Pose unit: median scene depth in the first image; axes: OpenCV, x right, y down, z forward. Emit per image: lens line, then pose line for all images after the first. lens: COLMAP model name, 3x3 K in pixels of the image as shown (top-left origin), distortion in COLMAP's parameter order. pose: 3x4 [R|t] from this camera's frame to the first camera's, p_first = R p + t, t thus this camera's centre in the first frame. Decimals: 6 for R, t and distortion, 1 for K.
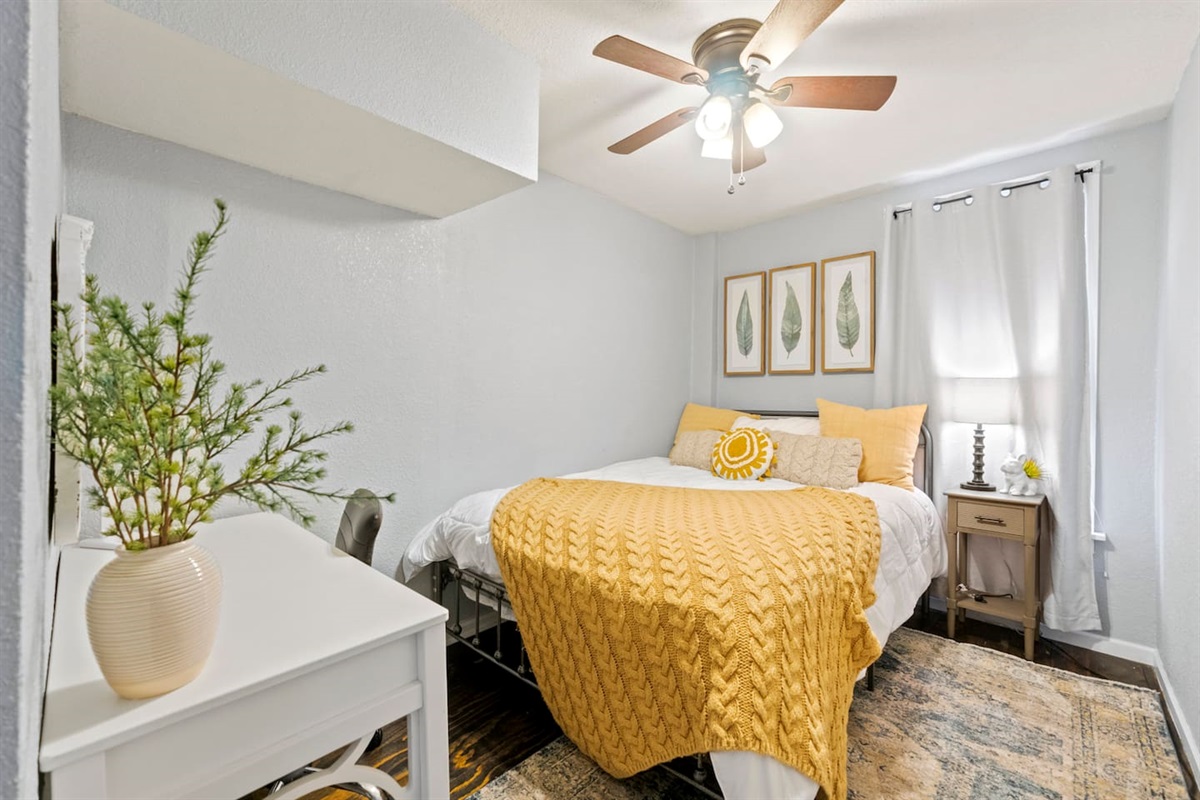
lens RADIAL K [[488.8, 0, 601.5], [0, 488.8, 397.2], [0, 0, 1]] dist [-0.016255, -0.000005]
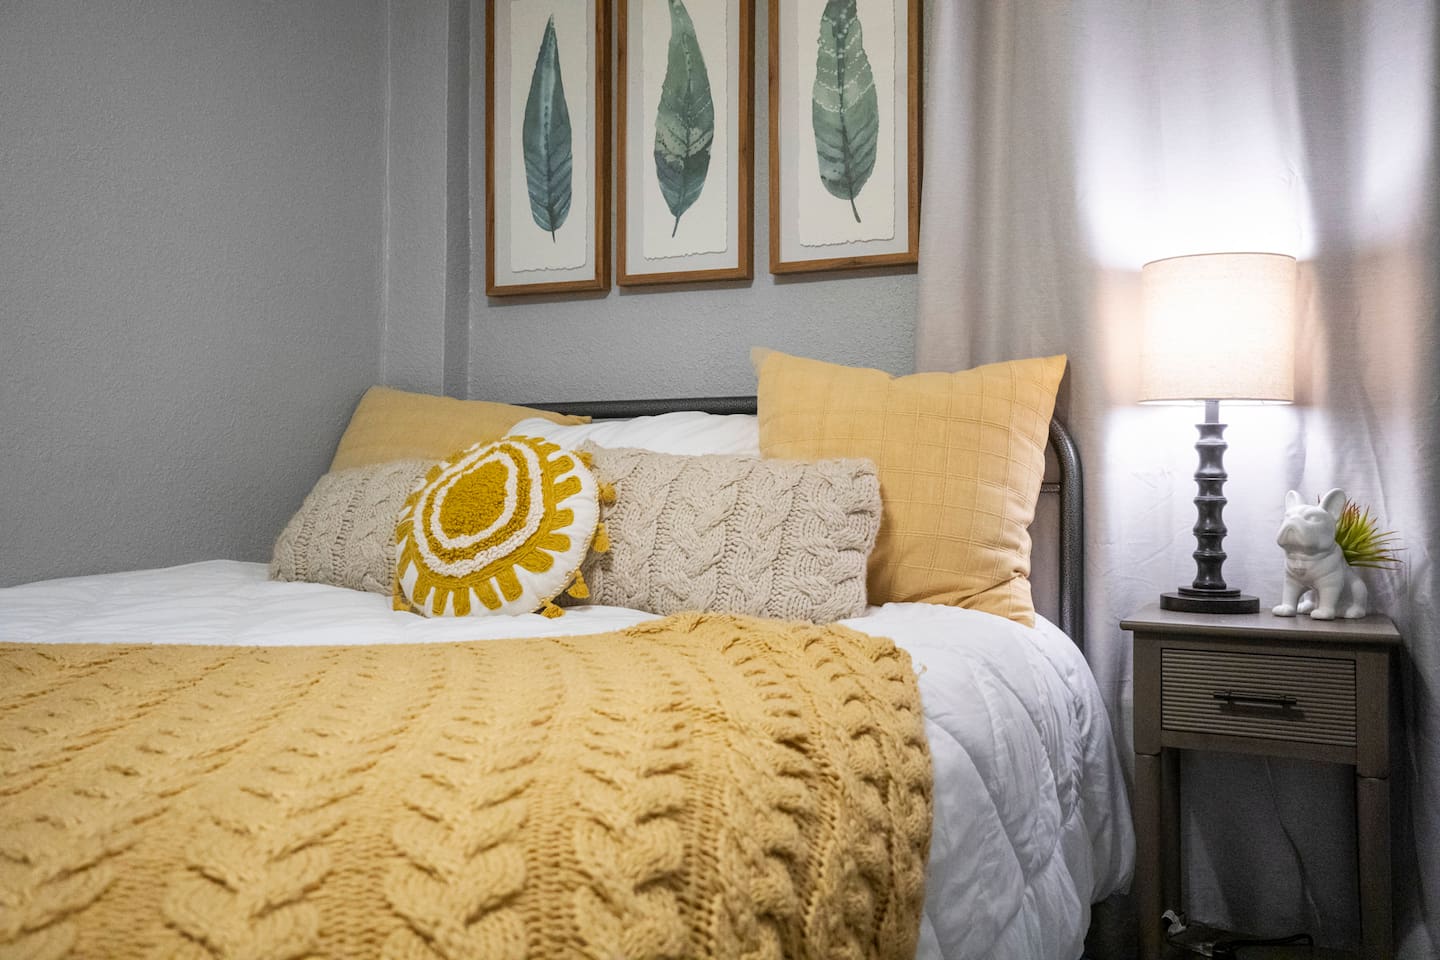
lens RADIAL K [[1131.9, 0, 719.8], [0, 1131.9, 479.9], [0, 0, 1]] dist [0.003455, 0.009220]
pose [[0.948503, -0.003531, 0.316747, 0.221975], [0.004208, 0.999990, -0.001453, 0.099128], [-0.316739, 0.002711, 0.948509, 0.372176]]
